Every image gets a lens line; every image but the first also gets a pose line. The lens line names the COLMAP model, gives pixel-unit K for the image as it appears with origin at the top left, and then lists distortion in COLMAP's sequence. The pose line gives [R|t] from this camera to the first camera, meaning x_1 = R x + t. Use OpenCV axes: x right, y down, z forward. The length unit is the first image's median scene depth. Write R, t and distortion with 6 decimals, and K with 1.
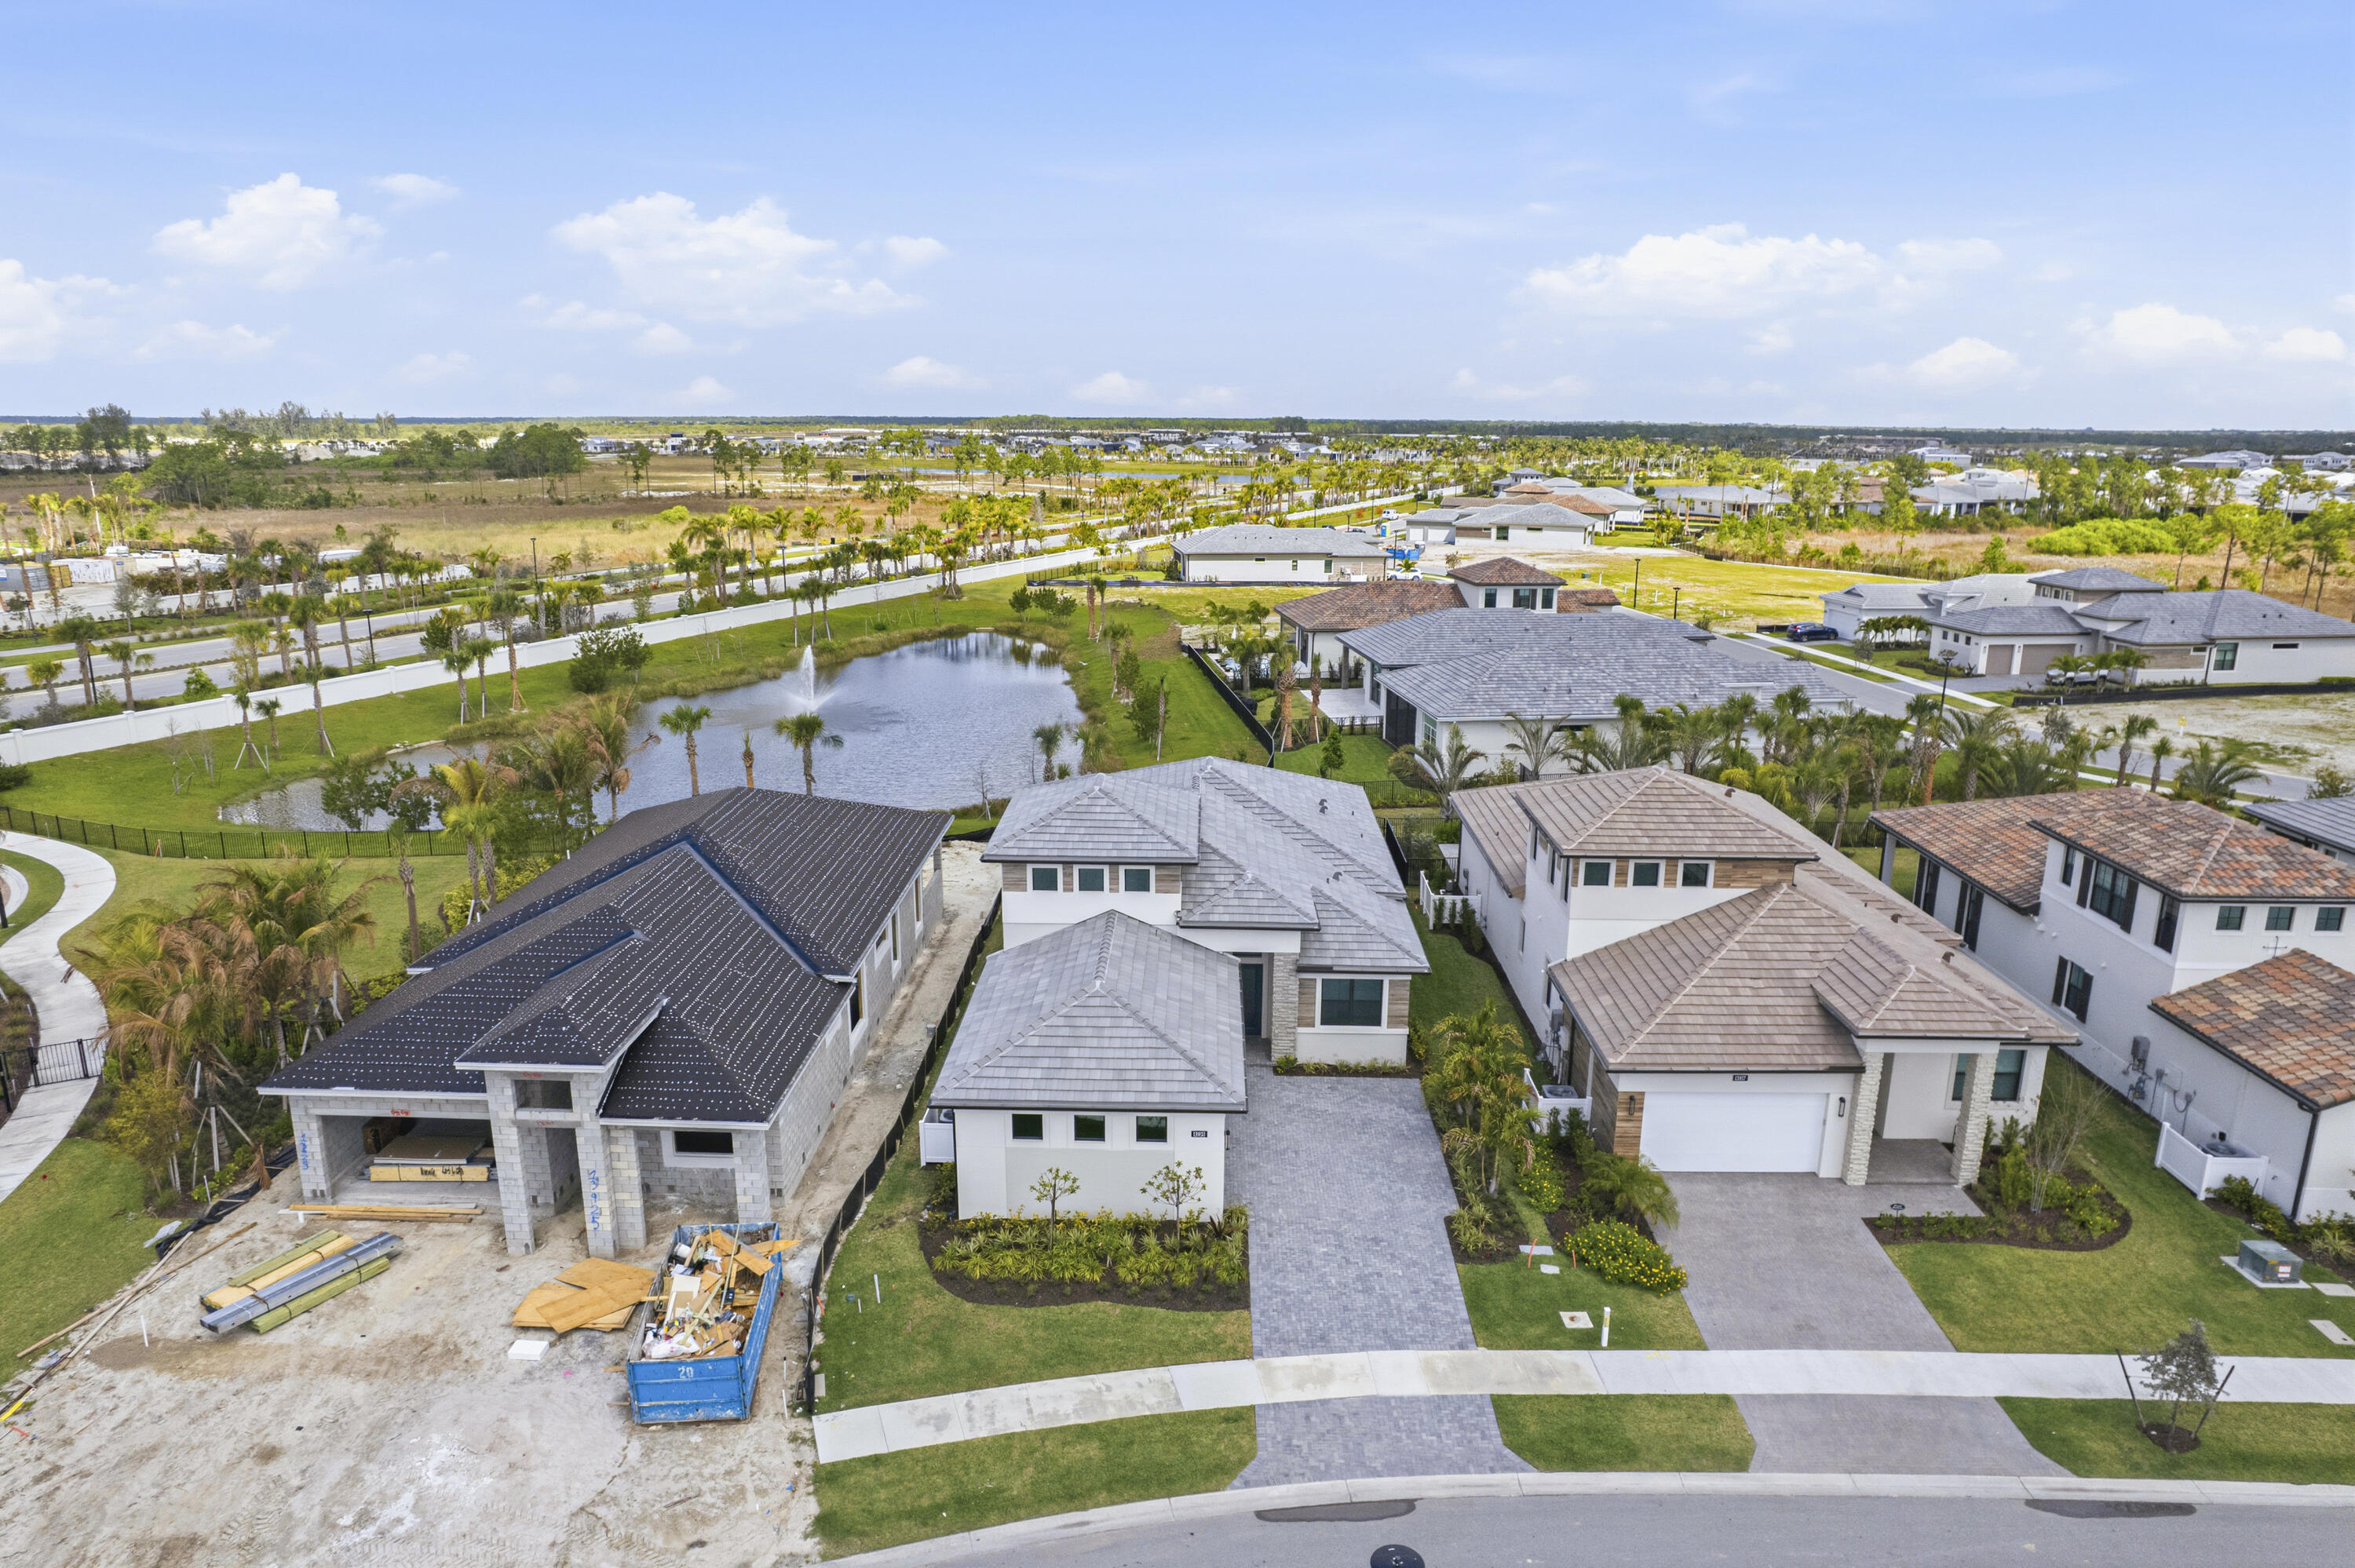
lens RADIAL K [[1511.6, 0, 1156.9], [0, 1511.6, 788.9], [0, 0, 1]] dist [-0.047462, 0.025973]
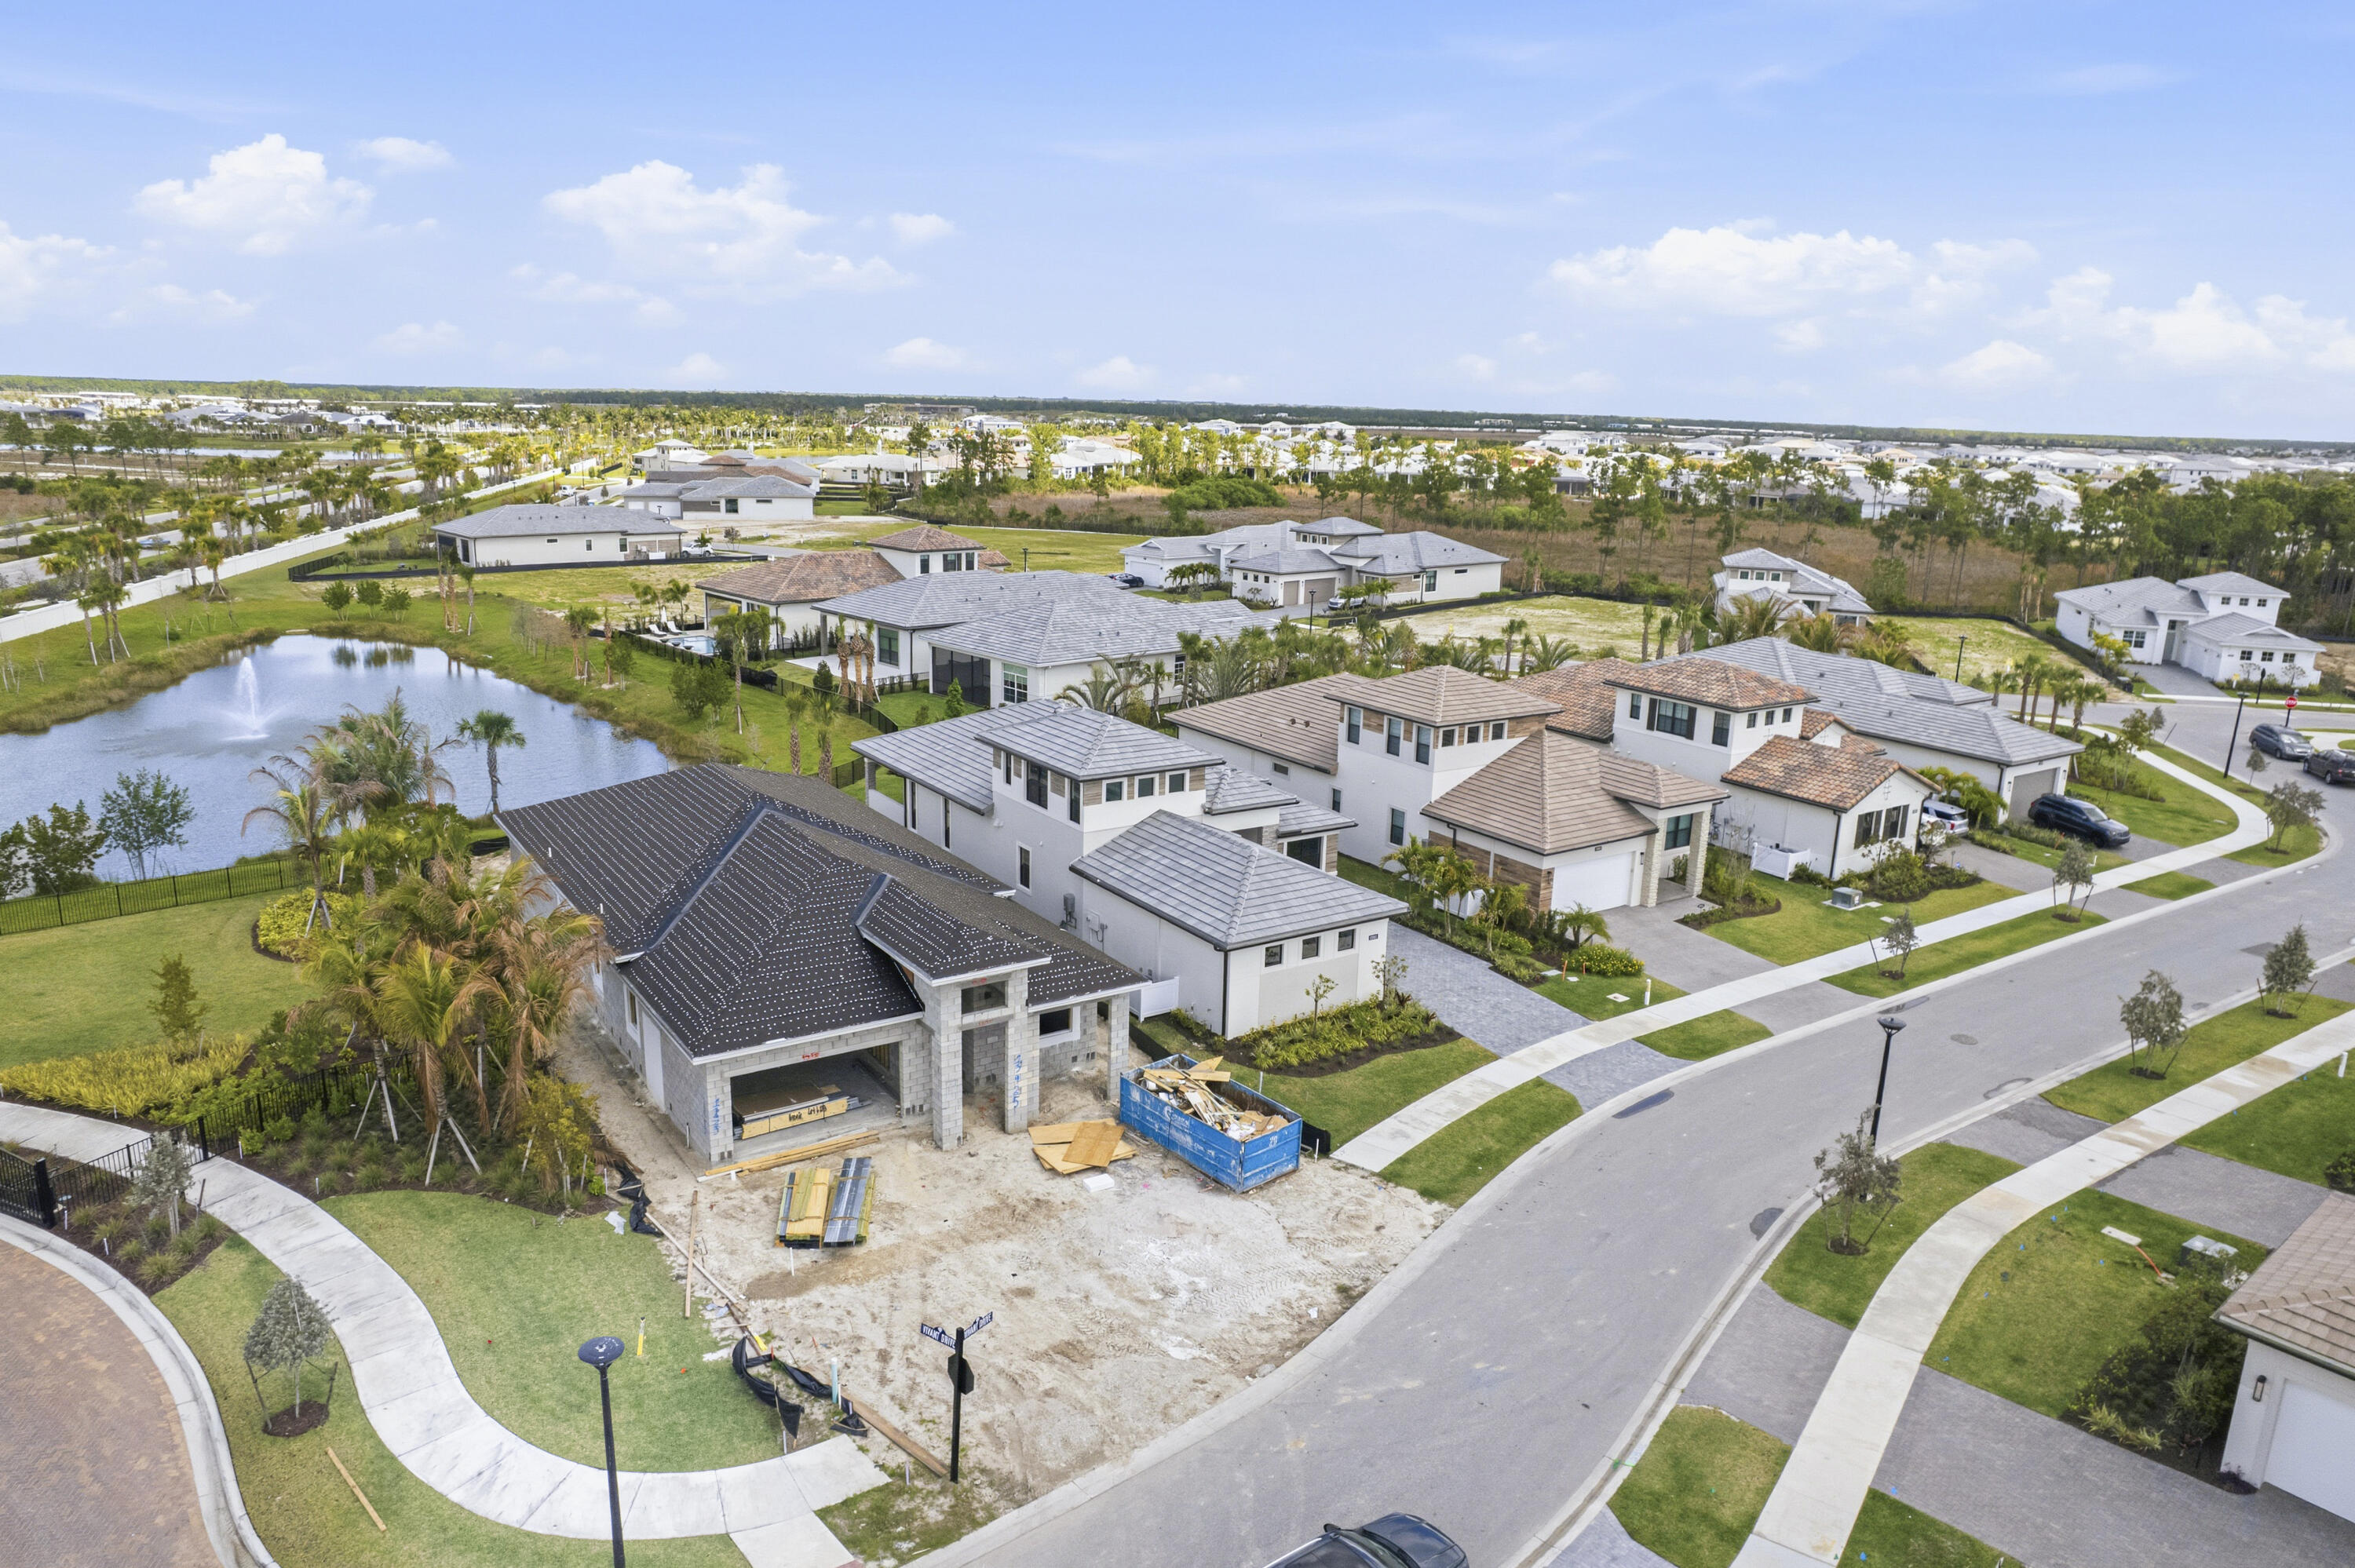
lens RADIAL K [[1511.6, 0, 1186.0], [0, 1511.6, 796.9], [0, 0, 1]] dist [-0.047462, 0.025973]
pose [[0.824174, -0.129992, 0.551216, -0.735065], [0.116863, 0.991390, 0.059065, -0.001925], [-0.554148, 0.015737, 0.832269, -0.055960]]
